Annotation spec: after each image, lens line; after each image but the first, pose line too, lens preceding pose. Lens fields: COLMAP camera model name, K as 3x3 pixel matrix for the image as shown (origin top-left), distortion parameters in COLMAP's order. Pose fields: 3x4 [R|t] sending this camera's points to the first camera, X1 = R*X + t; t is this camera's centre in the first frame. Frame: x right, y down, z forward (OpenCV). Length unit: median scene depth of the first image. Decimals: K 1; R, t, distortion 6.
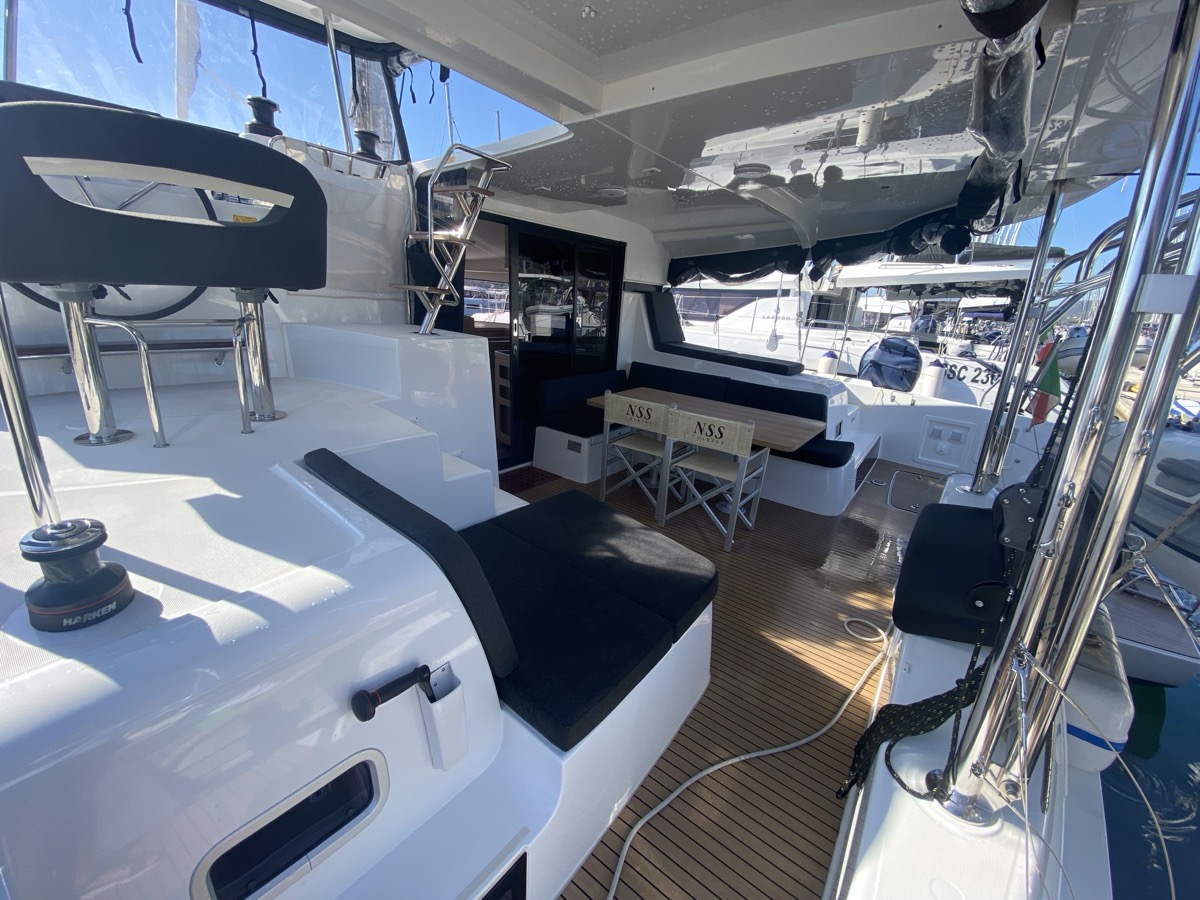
lens RADIAL K [[469.6, 0, 598.5], [0, 469.6, 474.5], [0, 0, 1]] dist [0.000548, -0.007560]
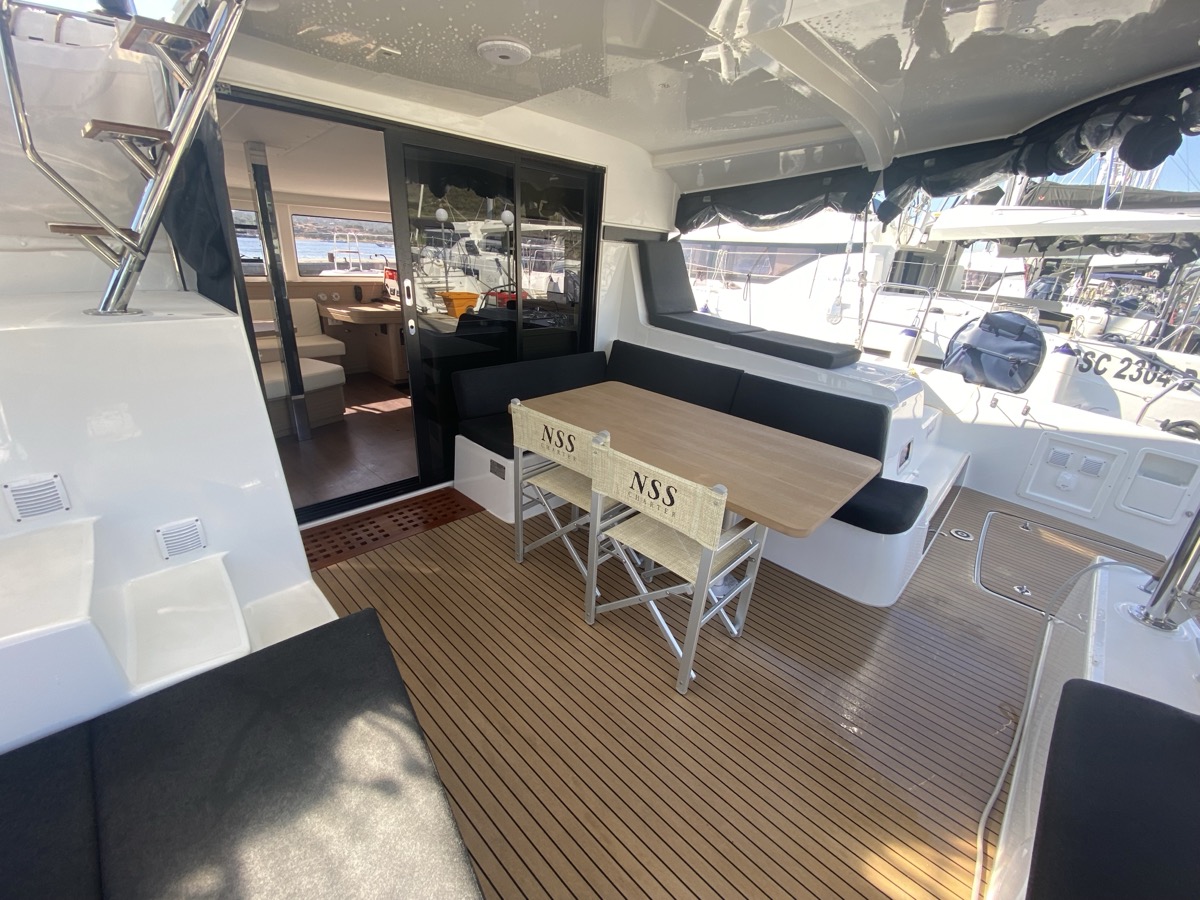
lens RADIAL K [[494.0, 0, 598.0], [0, 494.0, 477.3], [0, 0, 1]] dist [0.000668, -0.009522]
pose [[0.993598, 0.051621, -0.100492, 0.130877], [-0.044627, 0.996503, 0.070646, -0.082345], [0.103788, -0.065709, 0.992427, 0.225456]]
